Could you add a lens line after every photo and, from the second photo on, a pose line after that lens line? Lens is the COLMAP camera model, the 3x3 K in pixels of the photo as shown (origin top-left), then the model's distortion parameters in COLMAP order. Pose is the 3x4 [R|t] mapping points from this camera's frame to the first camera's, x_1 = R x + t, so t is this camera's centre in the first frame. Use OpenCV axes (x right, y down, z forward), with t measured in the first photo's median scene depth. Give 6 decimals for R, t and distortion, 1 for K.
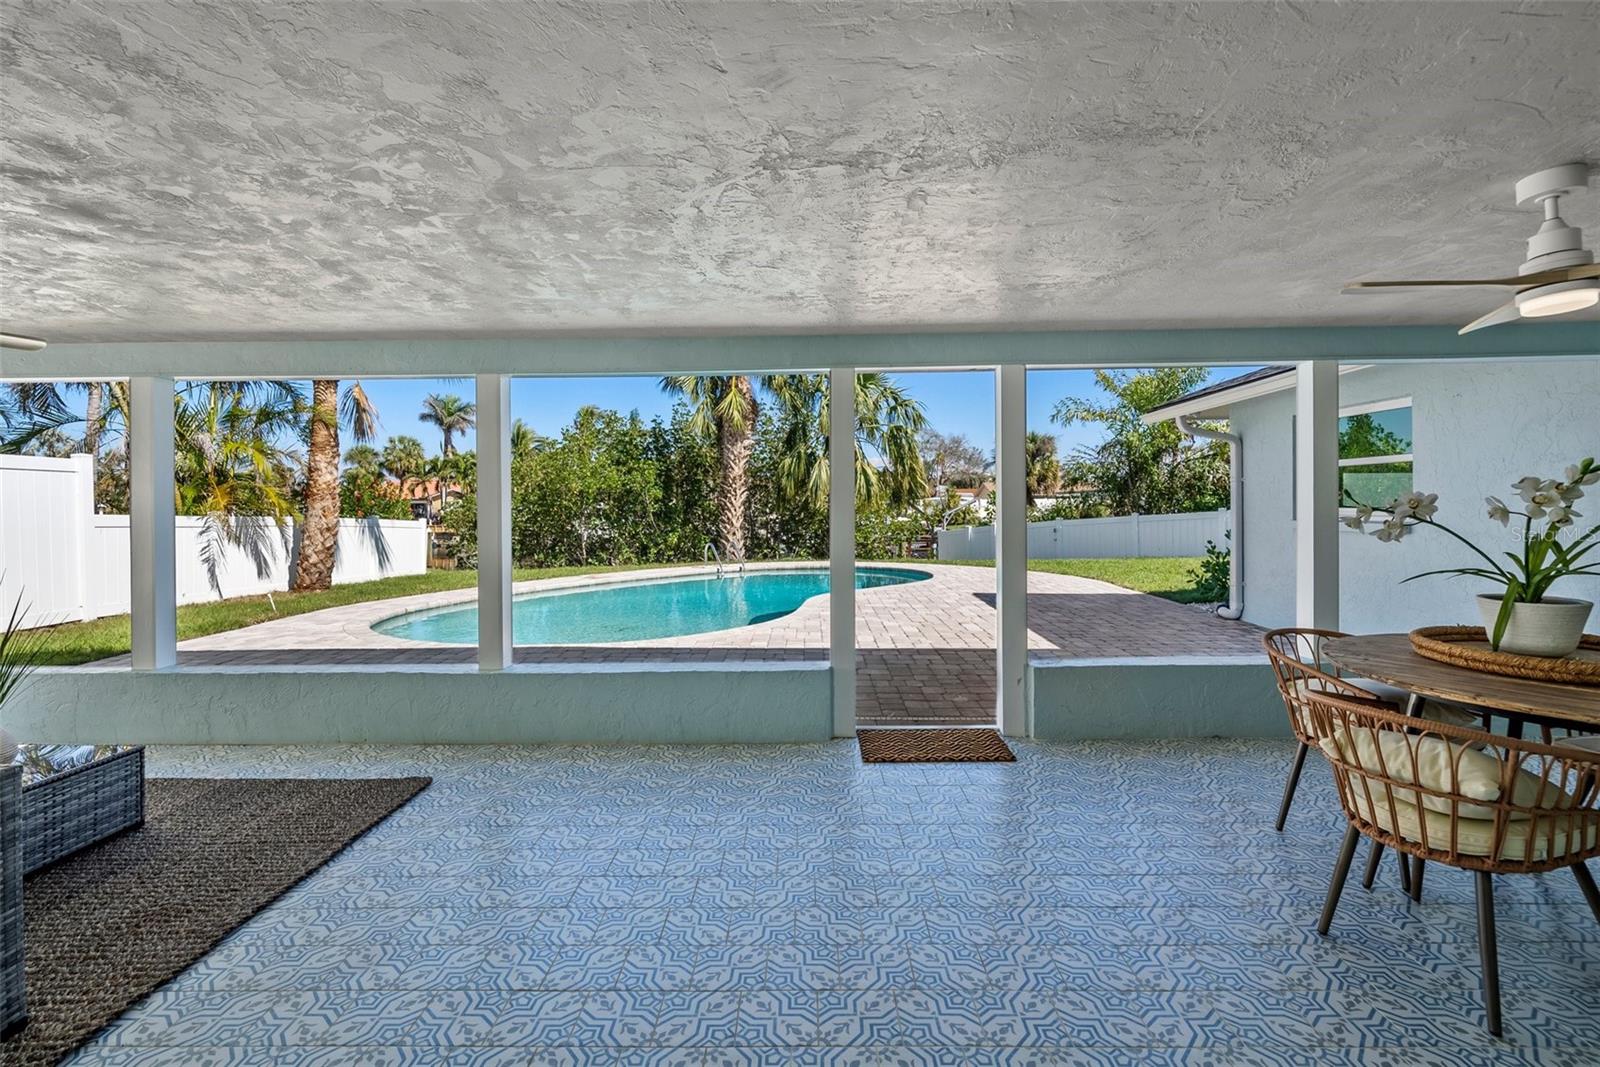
lens RADIAL K [[780.0, 0, 758.5], [0, 780.0, 485.7], [0, 0, 1]] dist [0.002455, 0.000795]
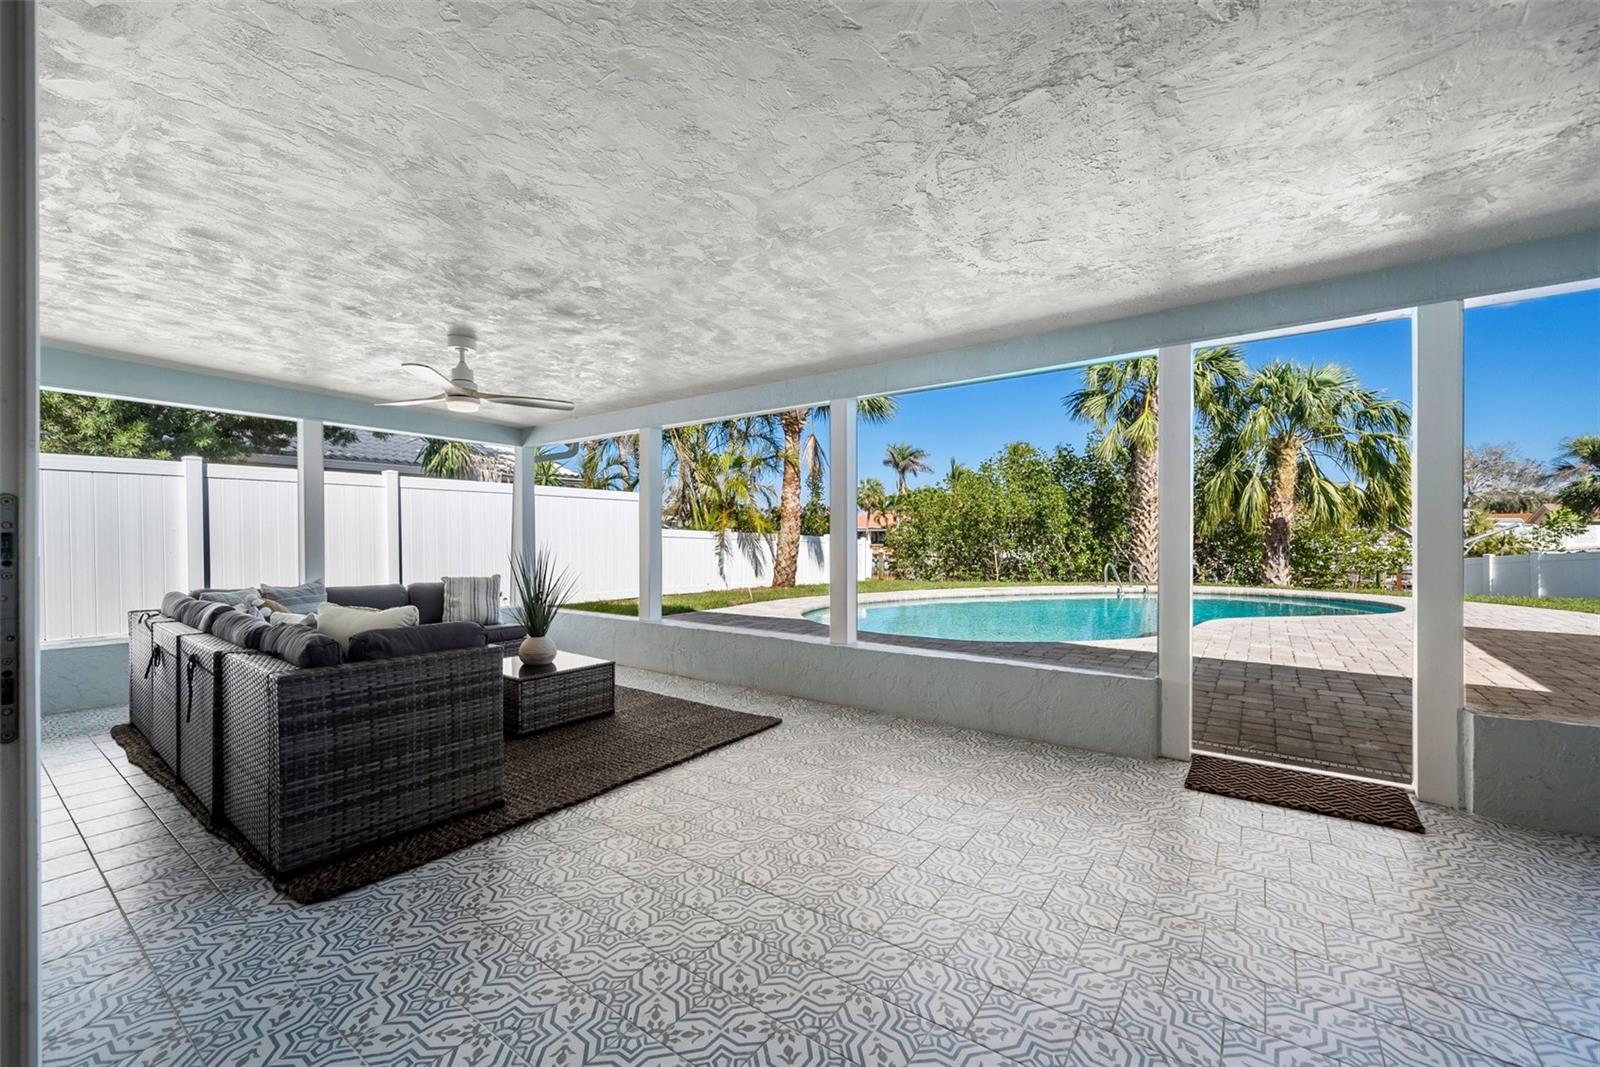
lens RADIAL K [[660.3, 0, 799.5], [0, 660.3, 535.0], [0, 0, 1]] dist [-0.002925, 0.001767]
pose [[0.807341, 0.001211, -0.590084, 0.216990], [-0.000740, 0.999999, 0.001040, 0.068787], [0.590085, -0.000403, 0.807341, 0.143489]]
